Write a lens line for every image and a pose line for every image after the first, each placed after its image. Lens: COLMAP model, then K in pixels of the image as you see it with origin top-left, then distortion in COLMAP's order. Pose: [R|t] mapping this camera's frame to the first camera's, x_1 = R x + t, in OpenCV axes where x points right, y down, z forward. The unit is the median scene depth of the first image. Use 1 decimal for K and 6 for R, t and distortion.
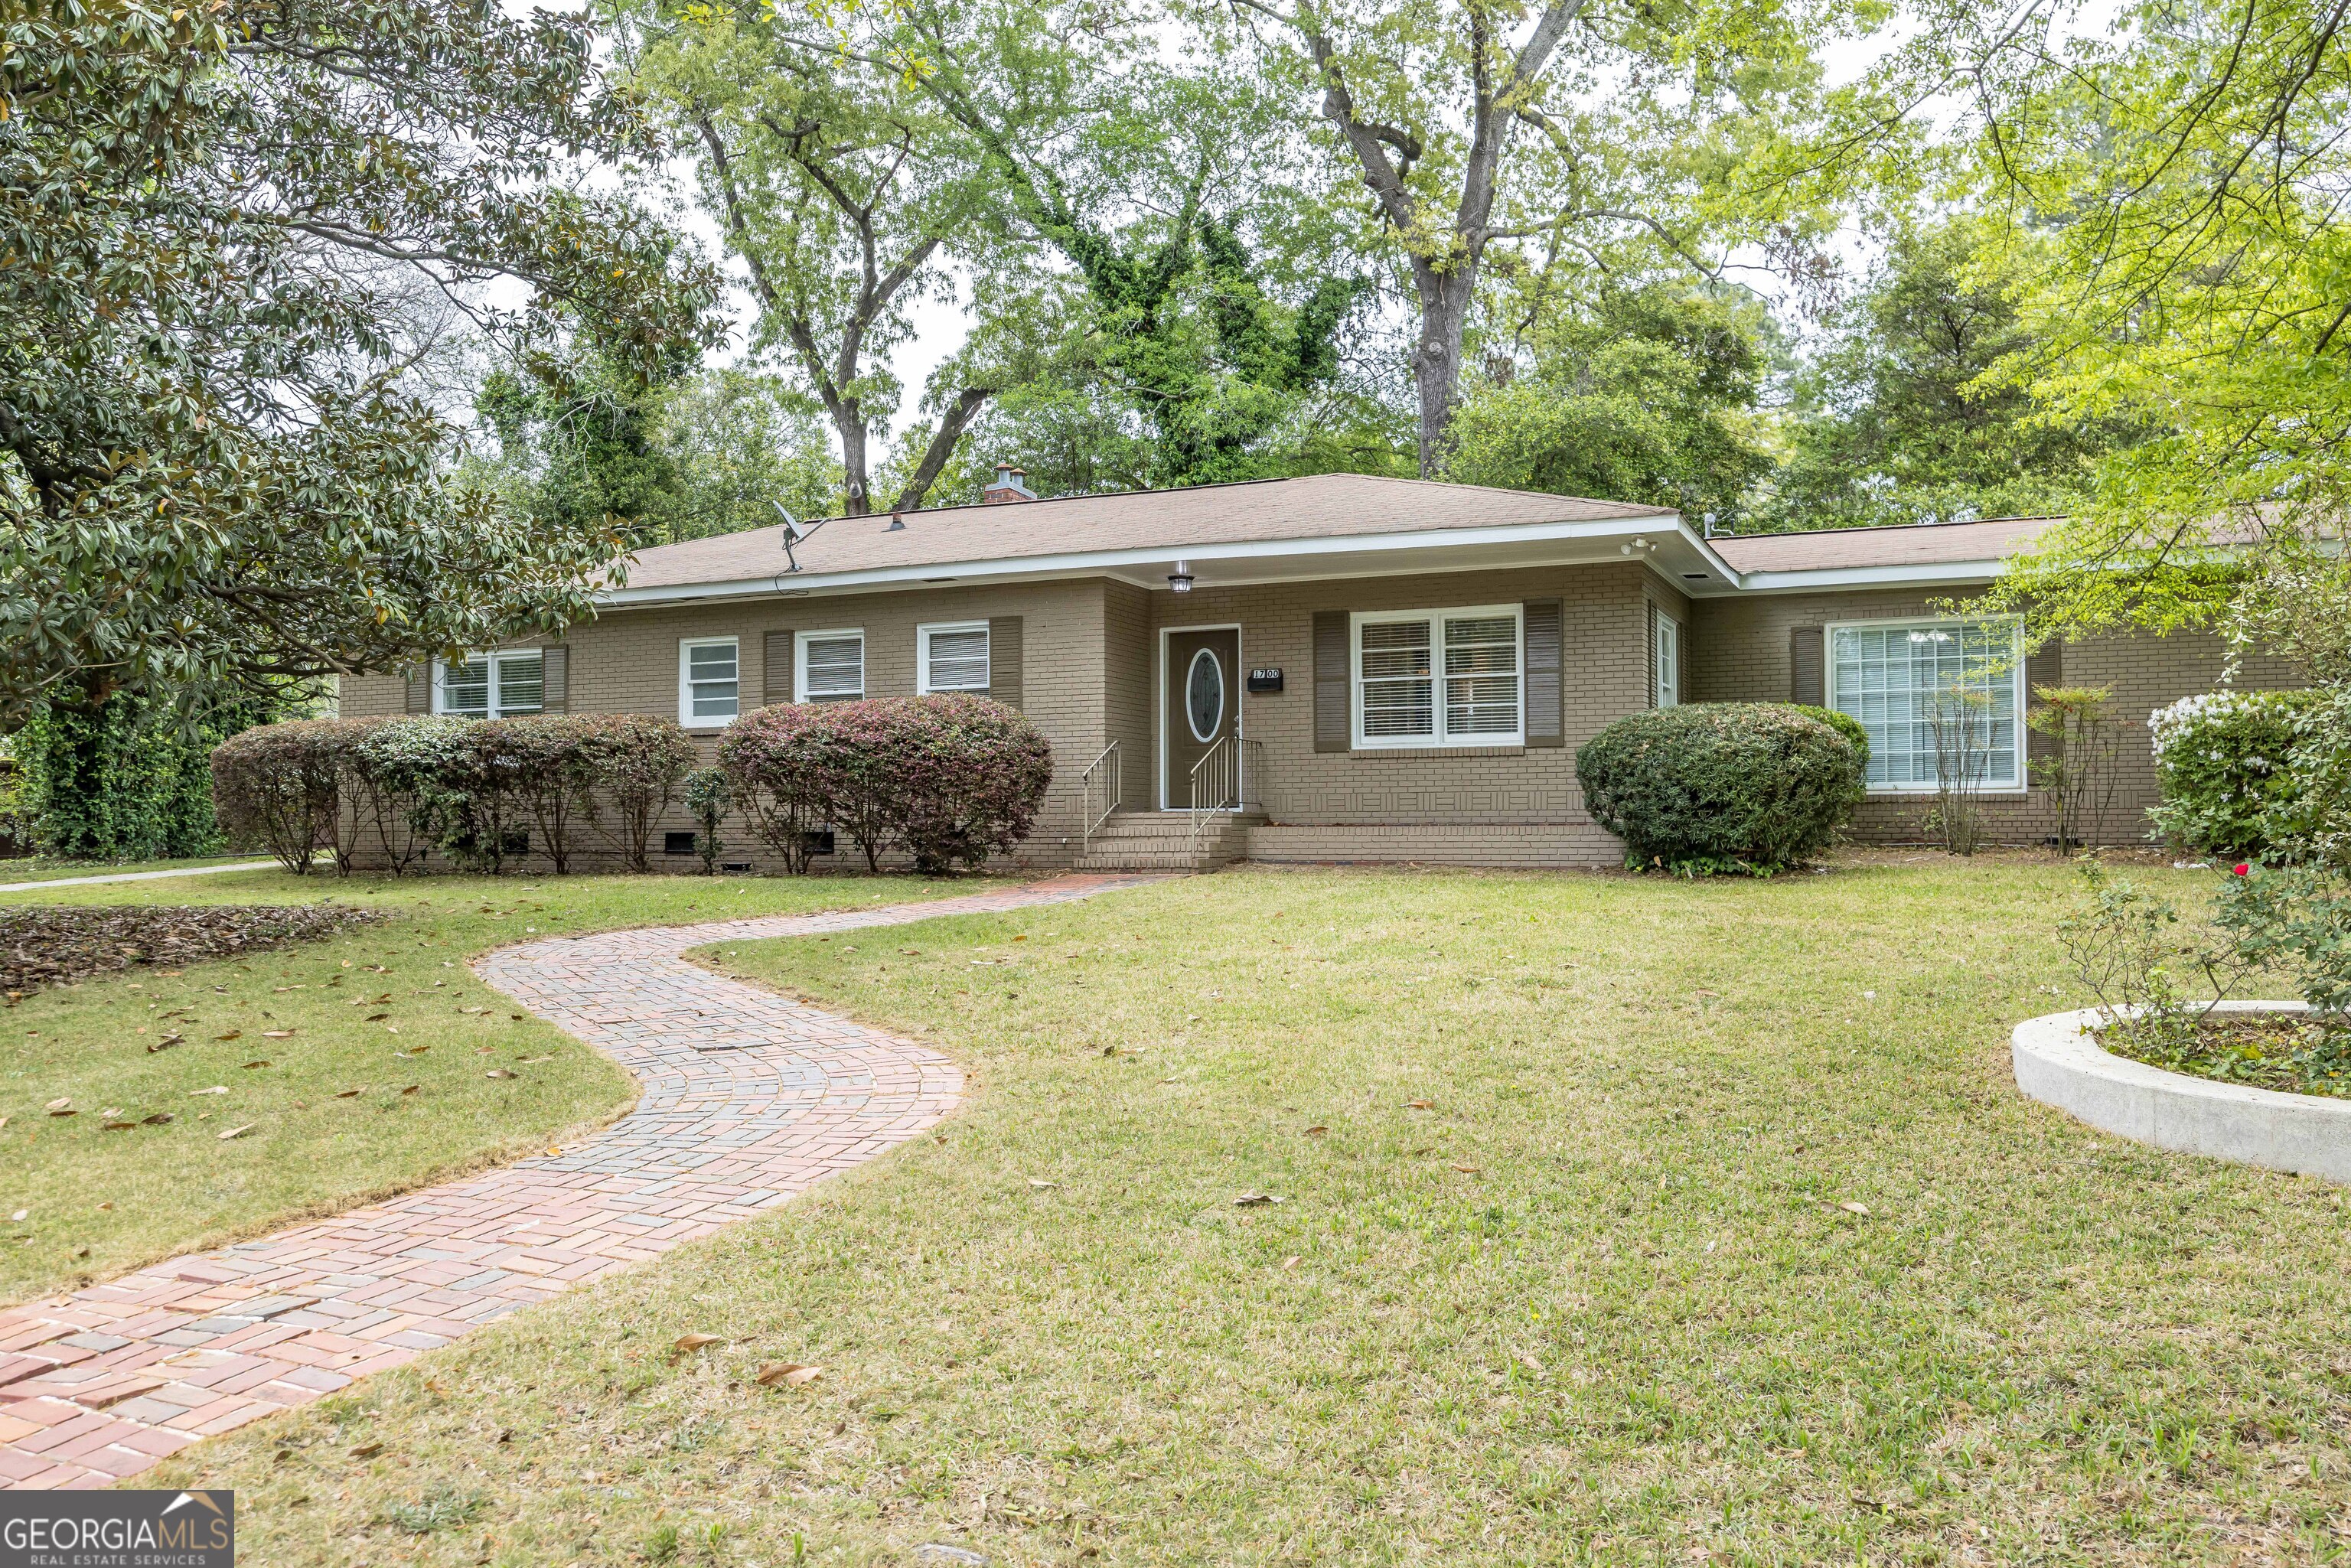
lens RADIAL K [[1880.3, 0, 1175.5], [0, 1880.3, 784.0], [0, 0, 1]] dist [0.005053, 0.001117]
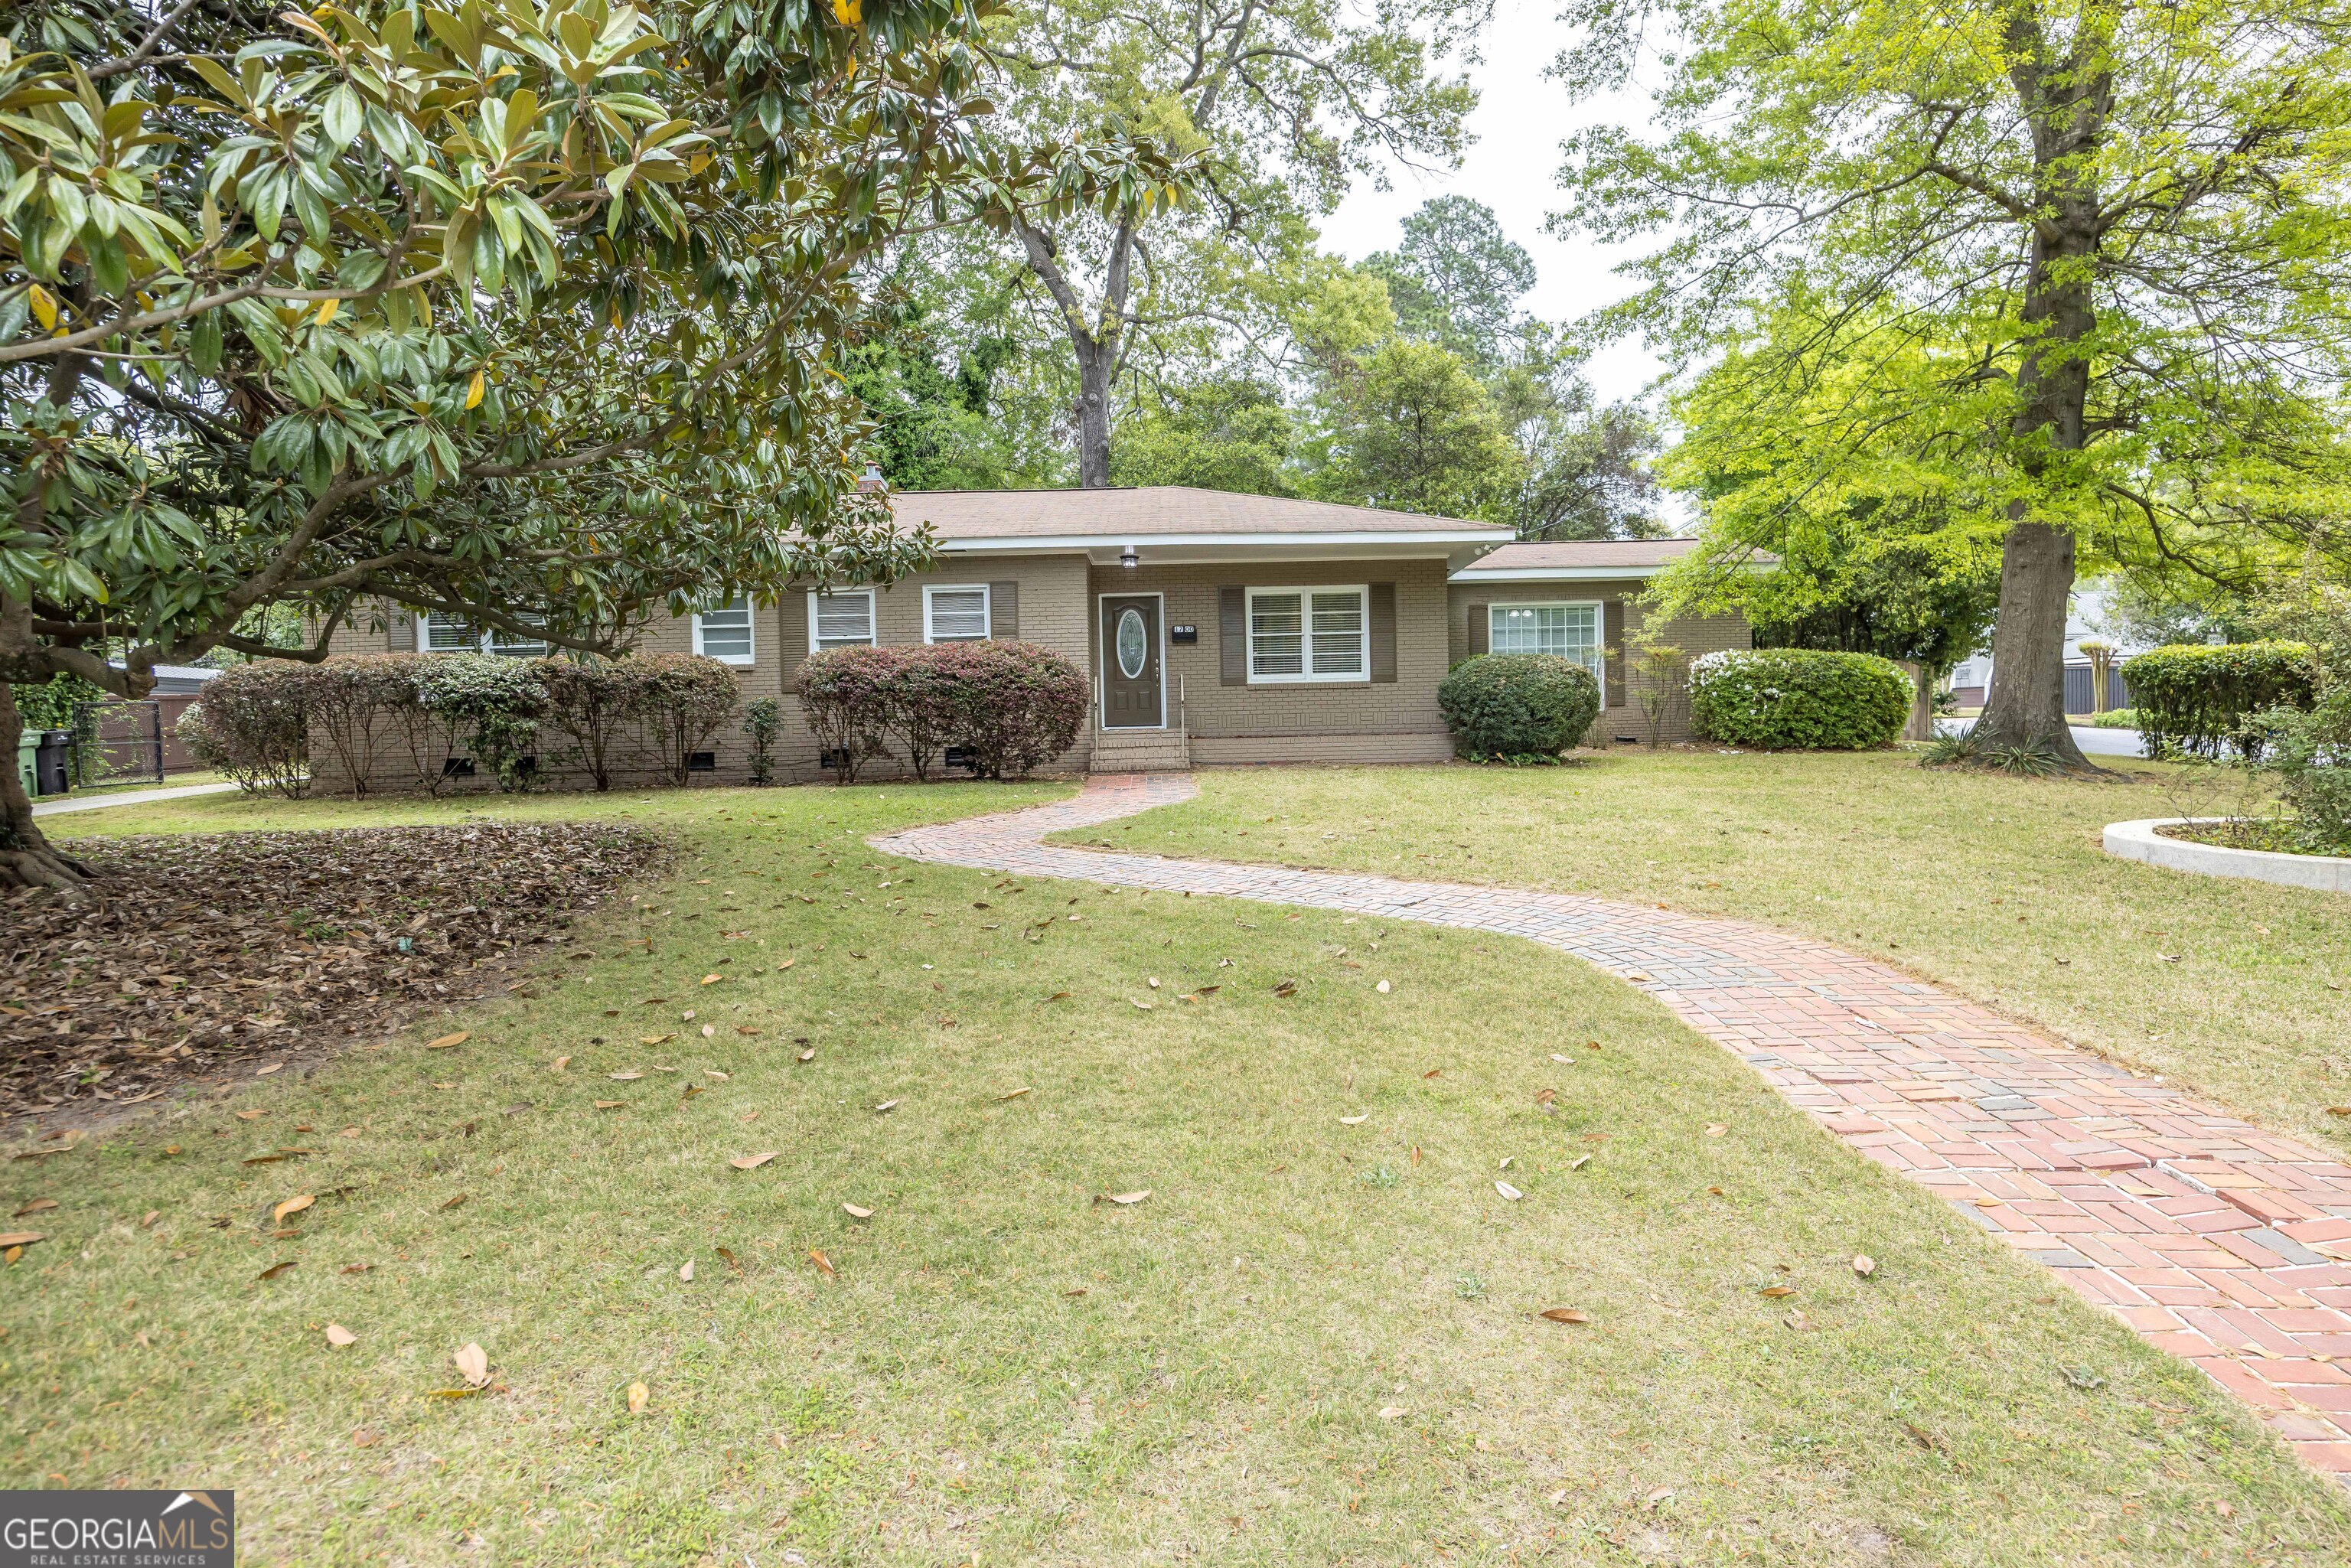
lens RADIAL K [[1354.6, 0, 1175.5], [0, 1354.6, 784.0], [0, 0, 1]] dist [-0.002657, -0.000384]
pose [[0.908654, -0.028967, 0.416544, -0.384413], [0.008284, 0.998645, 0.051376, 0.004235], [-0.417468, -0.043233, 0.907663, 0.089066]]
